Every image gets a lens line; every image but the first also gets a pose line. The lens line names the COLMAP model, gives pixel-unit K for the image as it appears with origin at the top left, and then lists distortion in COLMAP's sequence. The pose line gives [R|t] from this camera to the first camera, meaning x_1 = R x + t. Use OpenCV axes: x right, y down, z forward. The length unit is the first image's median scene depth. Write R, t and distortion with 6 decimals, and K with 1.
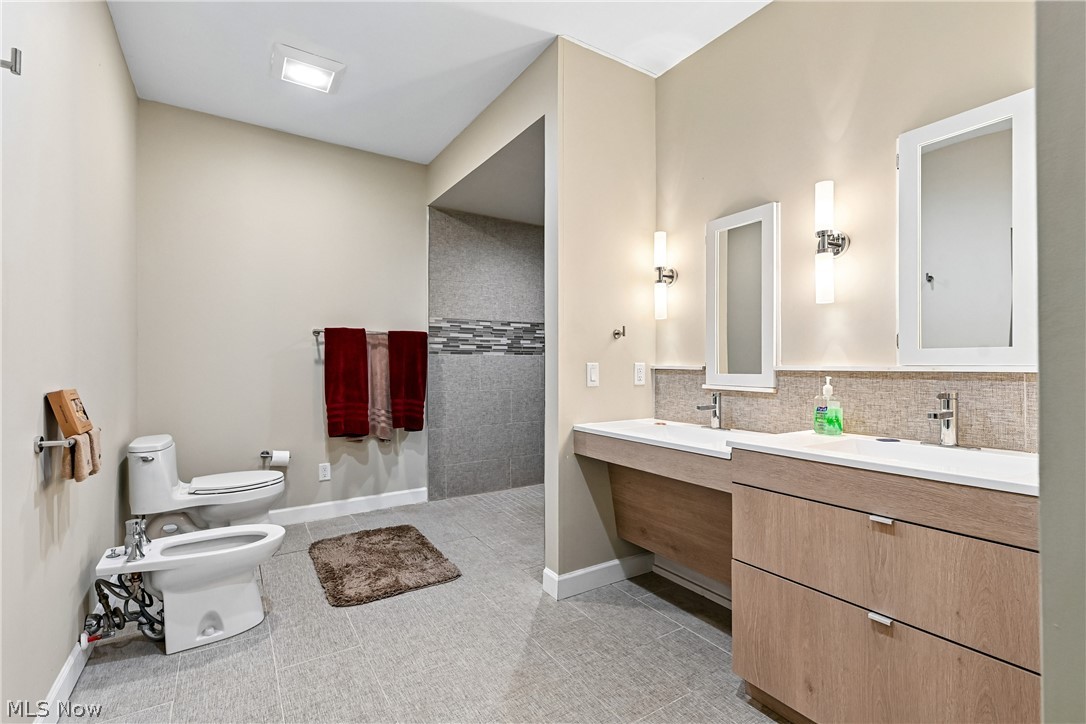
lens RADIAL K [[489.4, 0, 541.5], [0, 489.4, 362.5], [0, 0, 1]] dist [0.002069, -0.000799]
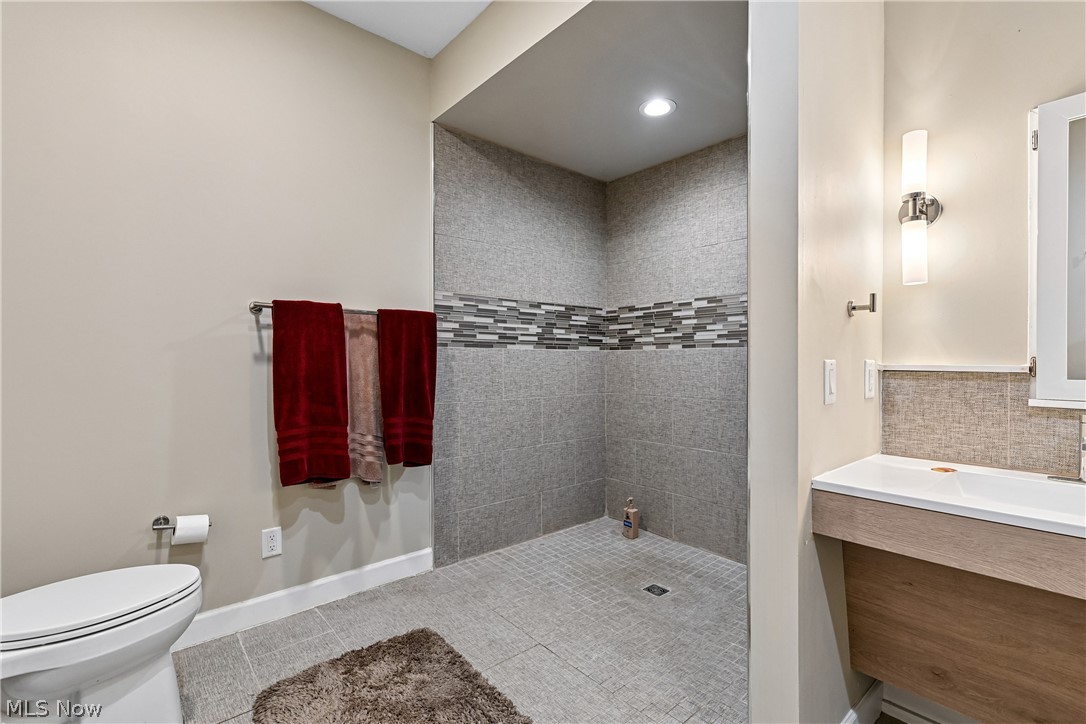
lens RADIAL K [[489.4, 0, 544.8], [0, 489.4, 364.4], [0, 0, 1]] dist [0.002069, -0.000799]
pose [[0.989275, -0.000400, 0.146063, -0.199786], [-0.000908, 0.999960, 0.008888, 0.000731], [-0.146060, -0.008925, 0.989235, 0.360570]]
